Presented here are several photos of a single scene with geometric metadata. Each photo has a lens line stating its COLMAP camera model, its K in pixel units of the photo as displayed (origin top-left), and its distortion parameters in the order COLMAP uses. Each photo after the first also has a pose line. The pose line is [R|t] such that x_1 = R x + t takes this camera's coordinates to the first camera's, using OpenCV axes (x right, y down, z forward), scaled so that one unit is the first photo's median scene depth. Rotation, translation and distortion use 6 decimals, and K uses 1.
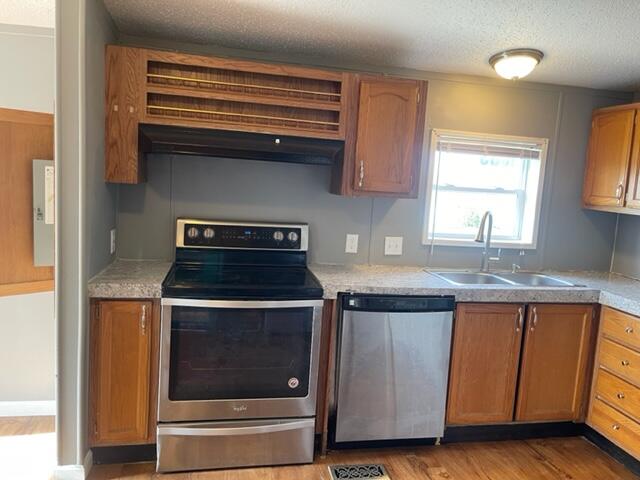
lens RADIAL K [[478.5, 0, 320.0], [0, 478.5, 240.0], [0, 0, 1]] dist [0.063716, -0.080295]
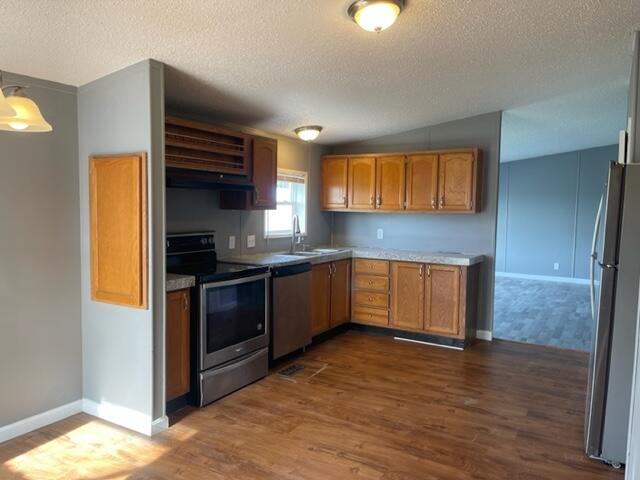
lens RADIAL K [[478.5, 0, 320.0], [0, 478.5, 240.0], [0, 0, 1]] dist [0.063716, -0.080295]
pose [[0.669786, -0.102141, 0.735496, -0.967978], [0.116515, 0.992681, 0.031753, -0.017307], [-0.733356, 0.064428, 0.676785, -0.232222]]
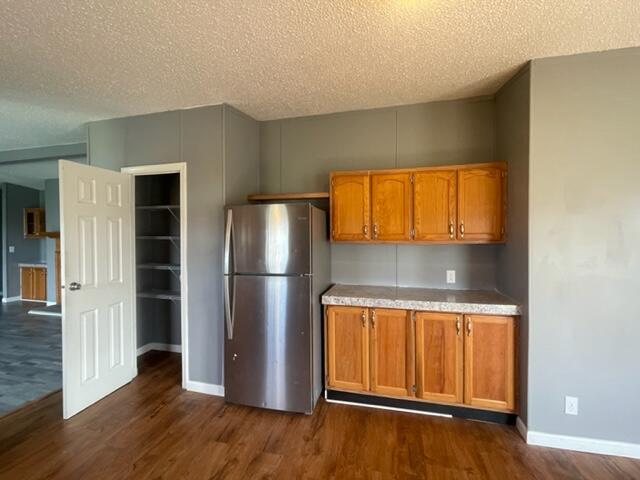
lens RADIAL K [[293.0, 0, 319.6], [0, 293.0, 237.9], [0, 0, 1]] dist [-0.000493, 0.000037]
pose [[-0.900473, -0.062675, 0.430372, -0.235907], [0.004158, 0.988276, 0.152624, -0.103185], [-0.434892, 0.139223, -0.889655, 0.755328]]
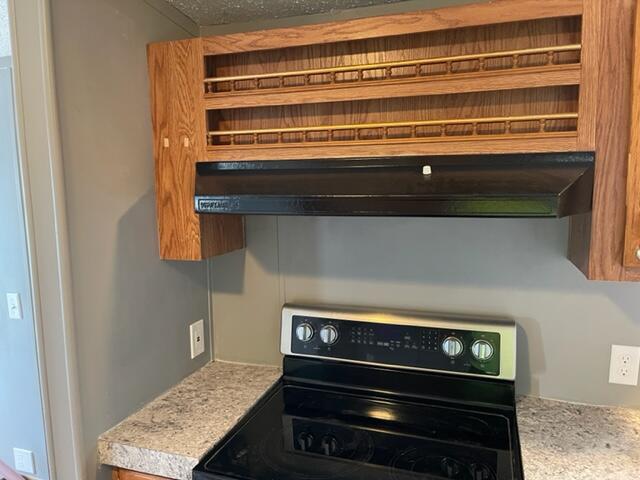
lens RADIAL K [[478.5, 0, 320.0], [0, 478.5, 240.0], [0, 0, 1]] dist [0.063716, -0.080295]
pose [[0.868671, -0.013946, -0.495193, 0.051166], [0.006600, 0.999841, -0.016581, -0.123854], [0.495346, 0.011135, 0.868625, 0.511166]]
